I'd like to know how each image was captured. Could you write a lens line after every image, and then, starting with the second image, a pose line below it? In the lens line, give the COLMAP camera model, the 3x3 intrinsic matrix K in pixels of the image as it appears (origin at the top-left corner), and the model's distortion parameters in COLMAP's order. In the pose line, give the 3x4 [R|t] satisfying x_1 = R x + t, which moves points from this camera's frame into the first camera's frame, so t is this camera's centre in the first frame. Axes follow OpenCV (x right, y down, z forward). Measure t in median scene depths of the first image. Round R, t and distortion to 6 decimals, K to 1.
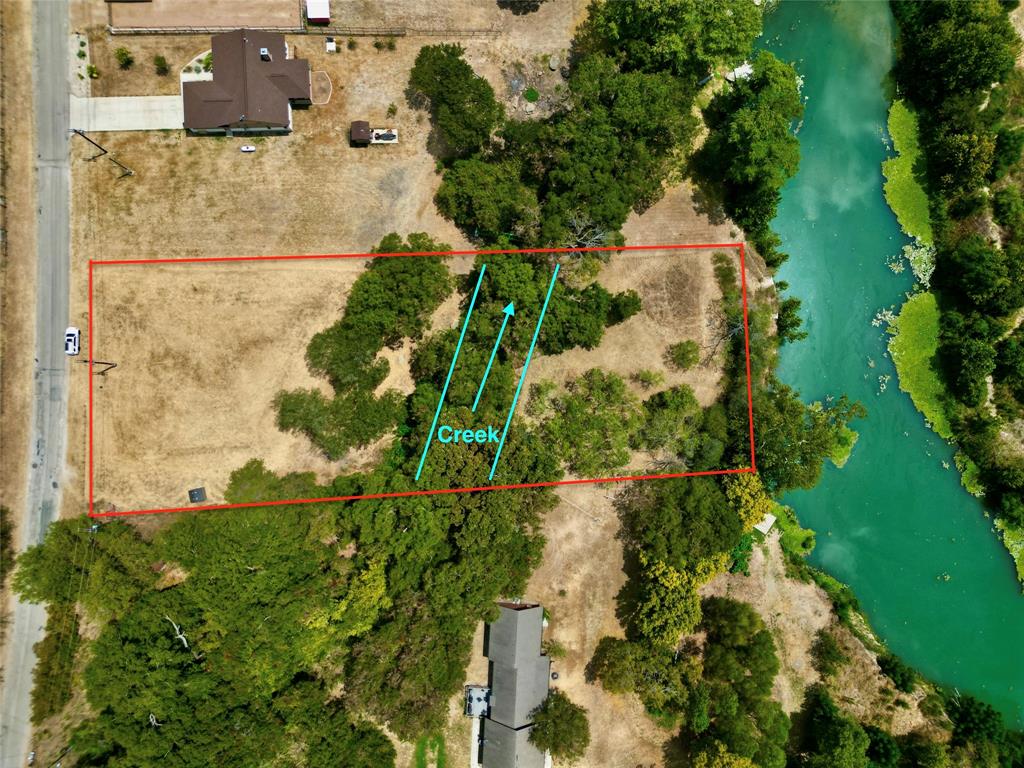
lens RADIAL K [[715.4, 0, 515.9], [0, 715.4, 383.9], [0, 0, 1]] dist [0.068917, -0.068318]
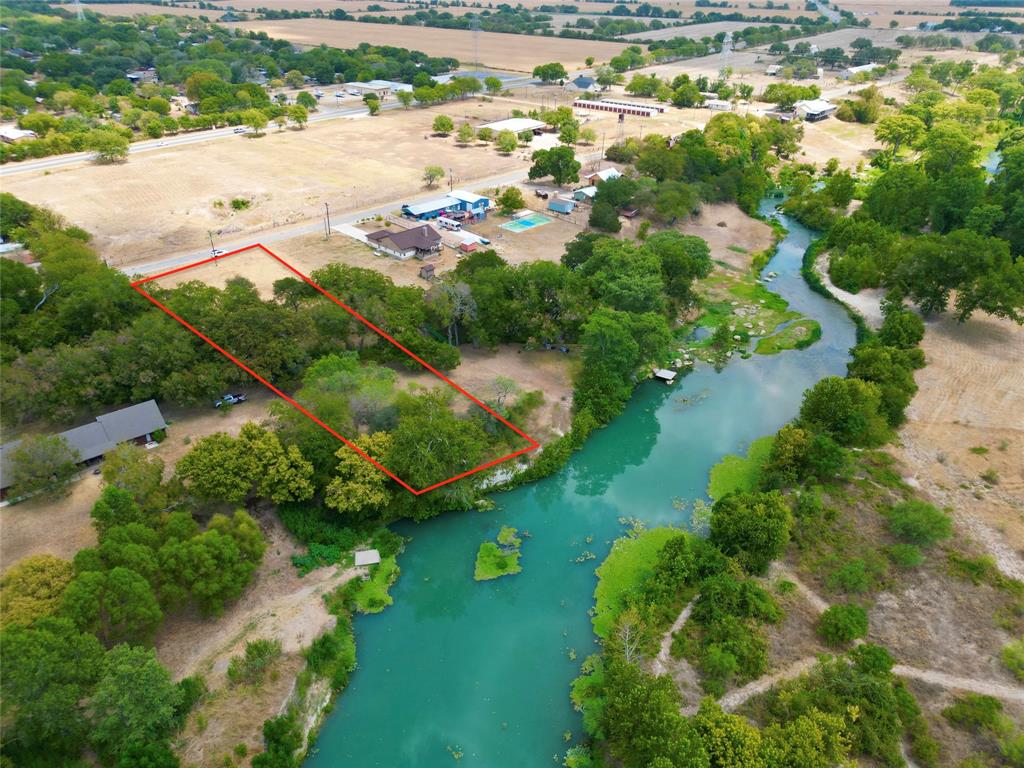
lens RADIAL K [[715.4, 0, 515.9], [0, 715.4, 383.9], [0, 0, 1]] dist [0.068917, -0.068318]
pose [[0.690936, 0.348191, -0.633538, 0.984794], [-0.722417, 0.365114, -0.587201, 0.515955], [0.026855, 0.863397, 0.503810, 0.424291]]
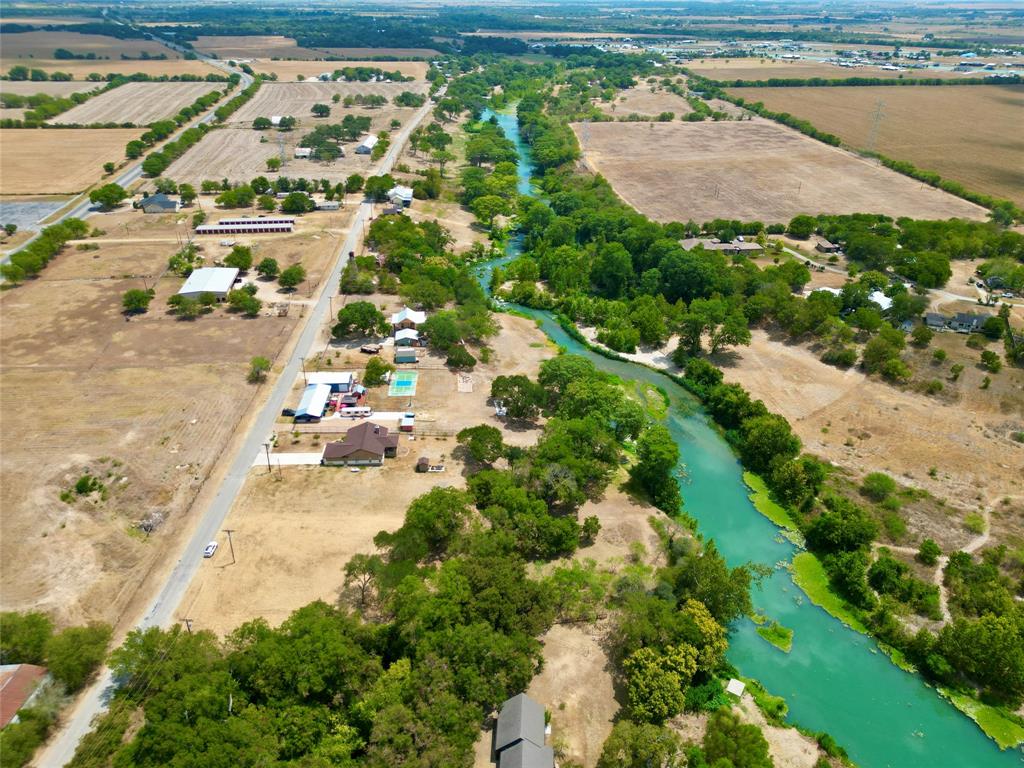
lens RADIAL K [[715.4, 0, 515.9], [0, 715.4, 383.9], [0, 0, 1]] dist [0.068917, -0.068318]
pose [[0.999818, -0.017883, 0.006707, -0.005586], [0.014765, 0.500948, -0.865352, 0.996873], [0.012115, 0.865293, 0.501121, -0.000164]]
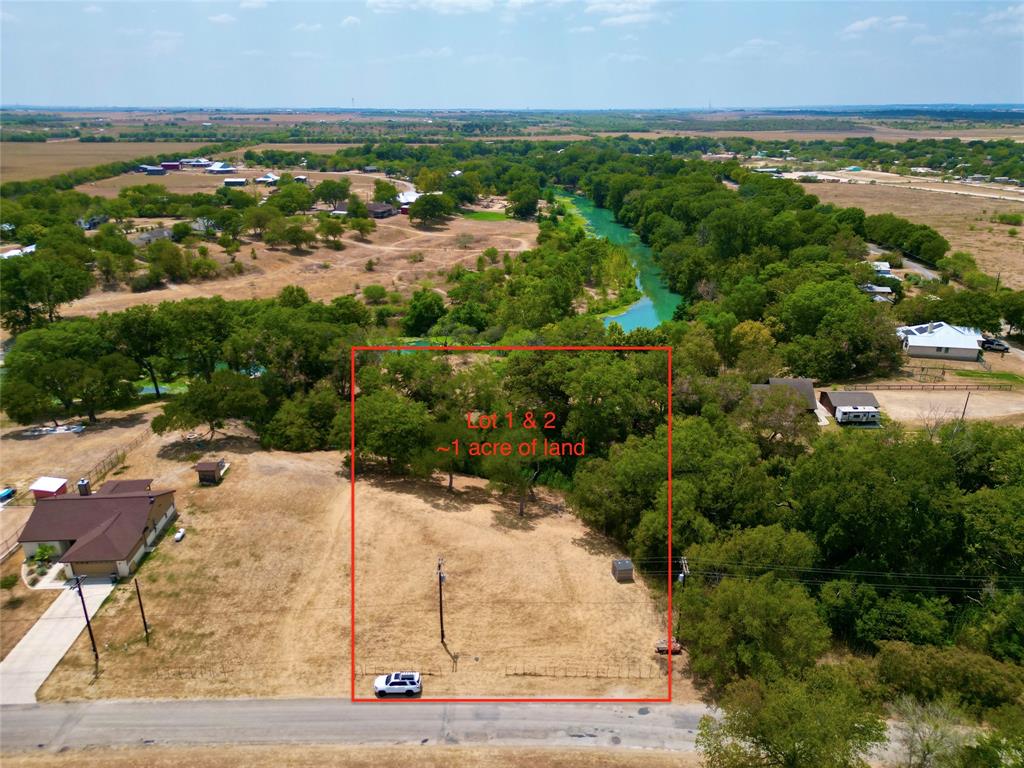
lens RADIAL K [[715.4, 0, 515.9], [0, 715.4, 383.9], [0, 0, 1]] dist [0.068917, -0.068318]
pose [[-0.026713, -0.375816, 0.926309, -1.032171], [0.999204, 0.017427, 0.035885, 0.011674], [-0.029629, 0.926530, 0.375052, 0.526731]]
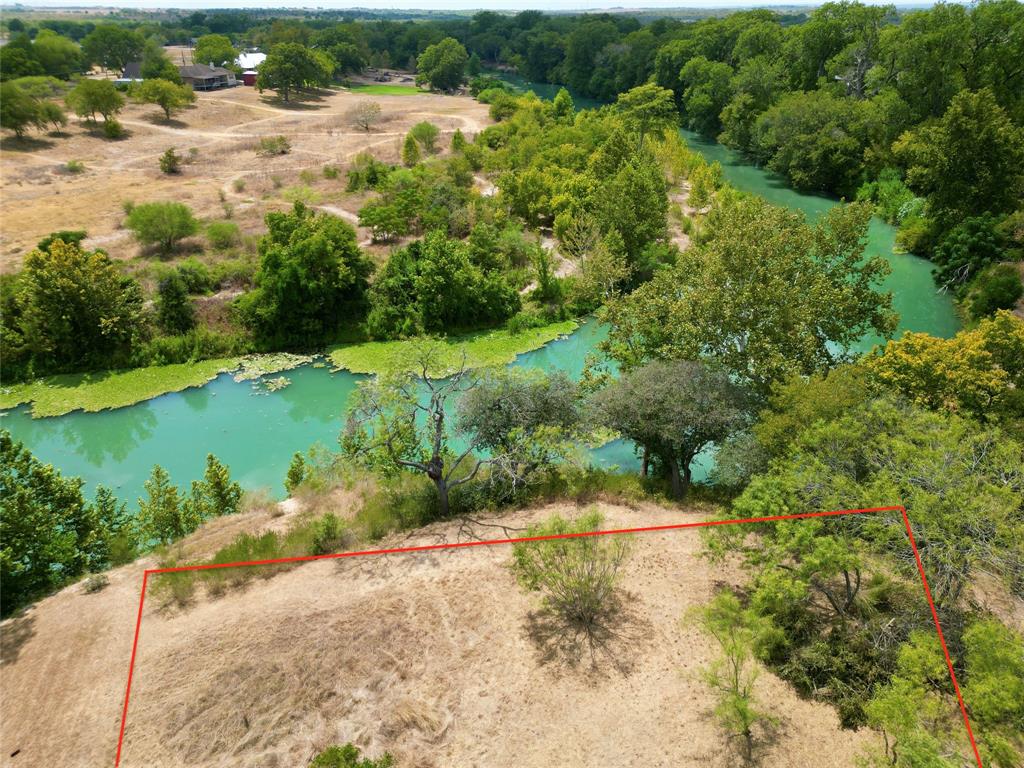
lens RADIAL K [[715.4, 0, 515.9], [0, 715.4, 383.9], [0, 0, 1]] dist [0.068917, -0.068318]
pose [[-0.193695, -0.466223, 0.863202, 0.064560], [0.980683, -0.067554, 0.183570, -0.096532], [-0.027272, 0.882084, 0.470302, 0.819115]]
